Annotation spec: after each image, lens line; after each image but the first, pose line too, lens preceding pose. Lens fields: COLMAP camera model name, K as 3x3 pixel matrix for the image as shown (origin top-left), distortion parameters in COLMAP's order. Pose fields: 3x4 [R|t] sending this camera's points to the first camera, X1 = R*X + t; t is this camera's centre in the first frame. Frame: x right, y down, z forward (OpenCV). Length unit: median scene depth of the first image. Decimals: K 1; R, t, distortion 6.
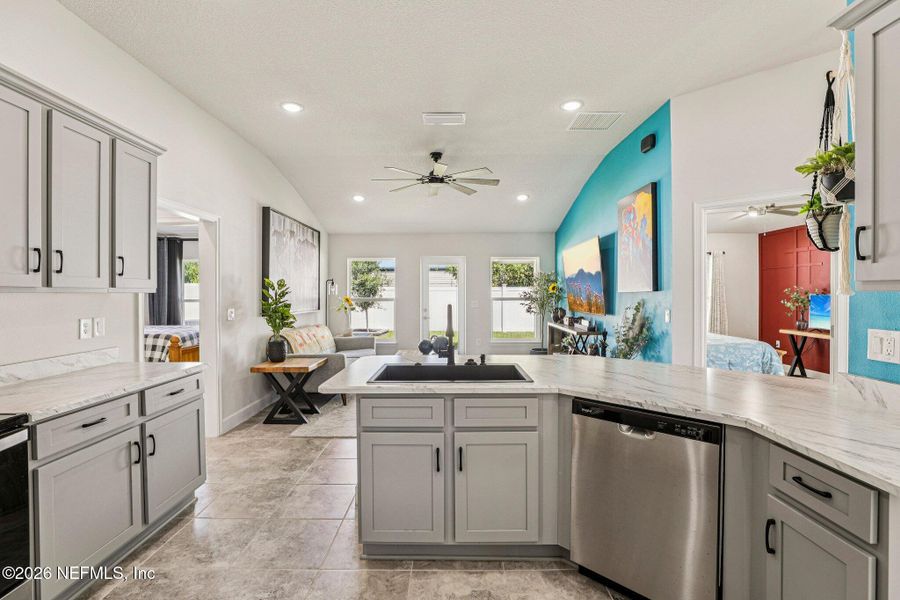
lens RADIAL K [[411.2, 0, 449.3], [0, 411.2, 295.3], [0, 0, 1]] dist [-0.036172, 0.009289]
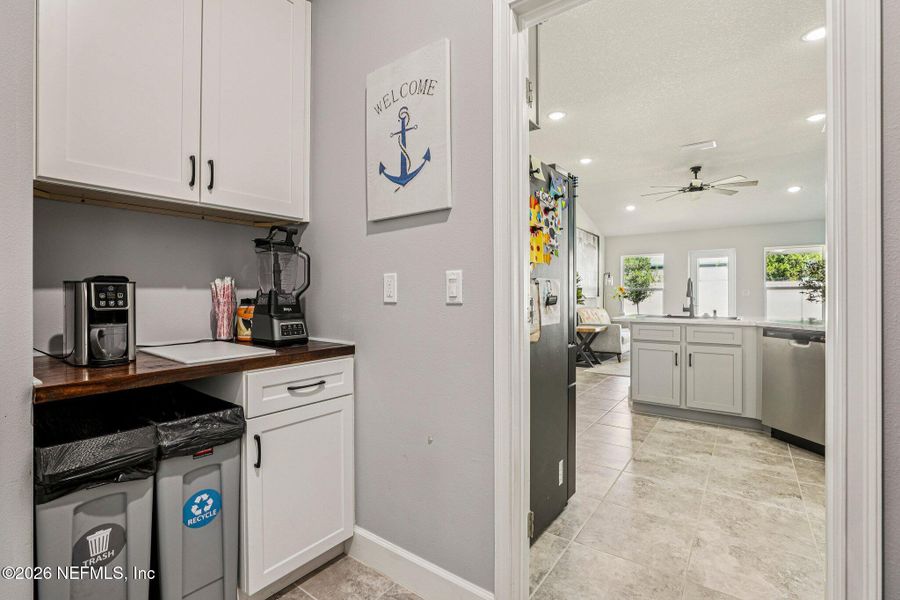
lens RADIAL K [[411.2, 0, 452.1], [0, 411.2, 296.3], [0, 0, 1]] dist [-0.036172, 0.009289]
pose [[0.809829, 0.003334, -0.586656, 0.092220], [-0.003942, 0.999992, 0.000243, 0.049170], [0.586652, 0.002116, 0.809836, -0.436569]]
